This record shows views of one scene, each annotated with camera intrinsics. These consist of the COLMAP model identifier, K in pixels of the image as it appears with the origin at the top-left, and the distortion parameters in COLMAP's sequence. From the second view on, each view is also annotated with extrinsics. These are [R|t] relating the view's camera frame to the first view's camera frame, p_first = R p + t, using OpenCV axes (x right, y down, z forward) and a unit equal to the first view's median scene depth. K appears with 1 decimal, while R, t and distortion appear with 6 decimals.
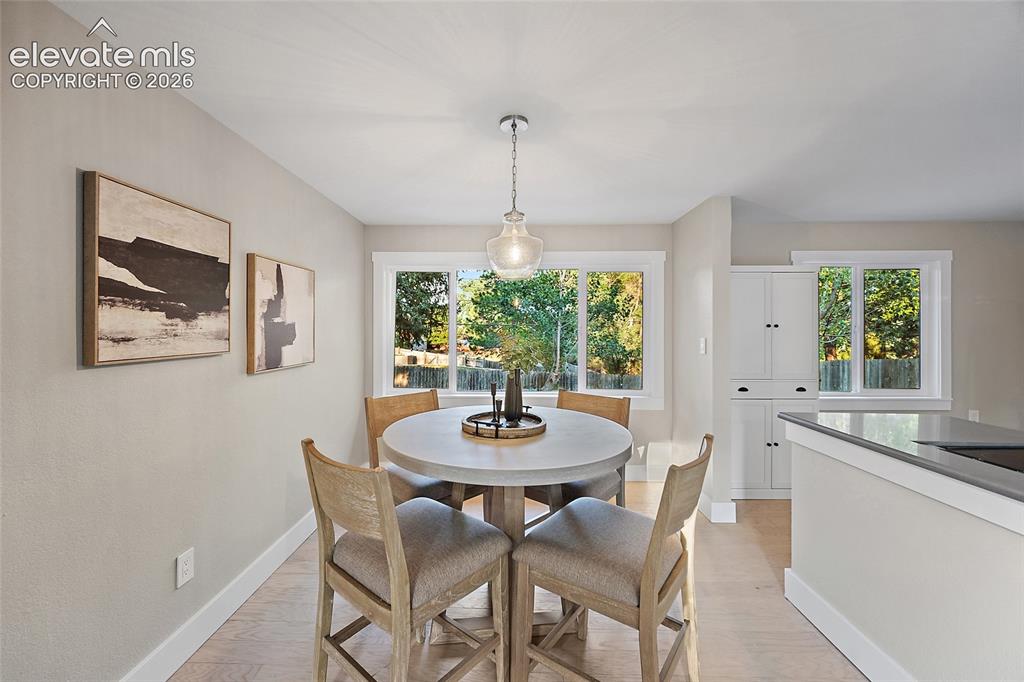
lens RADIAL K [[404.7, 0, 507.0], [0, 404.7, 329.1], [0, 0, 1]] dist [-0.001588, -0.000511]
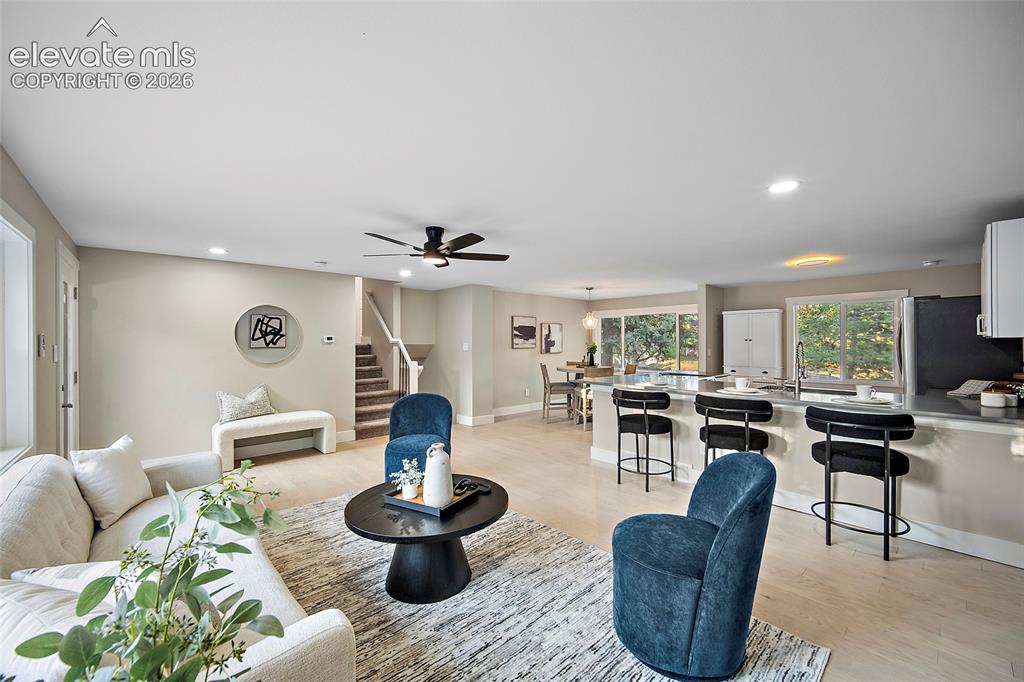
lens RADIAL K [[404.7, 0, 508.0], [0, 404.7, 344.9], [0, 0, 1]] dist [-0.001588, -0.000511]
pose [[0.681730, -0.010284, -0.731532, 2.239771], [0.013387, 0.999909, -0.001581, 0.030811], [0.731481, -0.008716, 0.681806, -2.130609]]
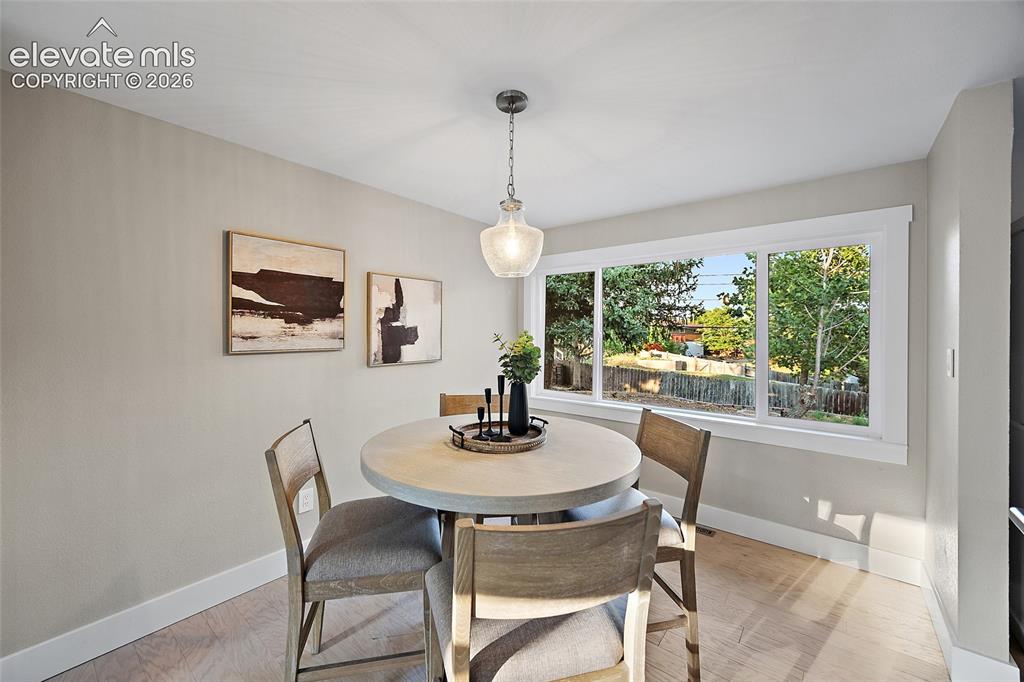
lens RADIAL K [[404.7, 0, 508.2], [0, 404.7, 331.9], [0, 0, 1]] dist [-0.001588, -0.000511]
pose [[0.790208, 0.001882, -0.612836, 0.549454], [-0.003445, 0.999993, -0.001370, 0.002585], [0.612830, 0.003194, 0.790209, 0.284728]]
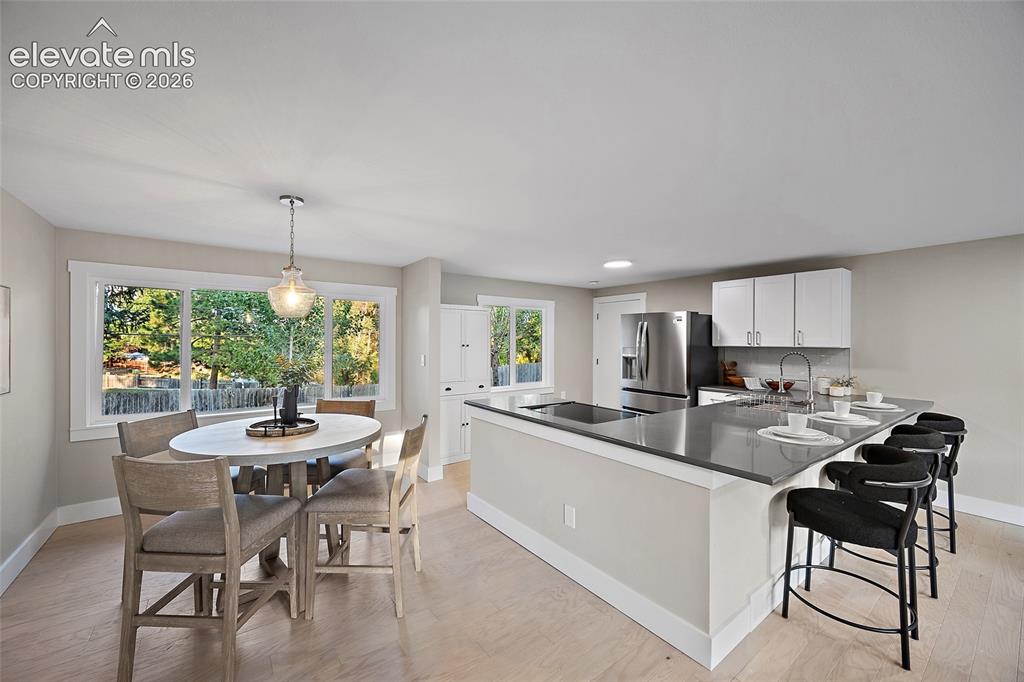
lens RADIAL K [[404.7, 0, 506.3], [0, 404.7, 342.9], [0, 0, 1]] dist [-0.001588, -0.000511]
pose [[0.794963, -0.002581, 0.606653, -0.221723], [-0.003822, 0.999950, 0.009263, -0.053409], [-0.606646, -0.009682, 0.794913, -0.471062]]
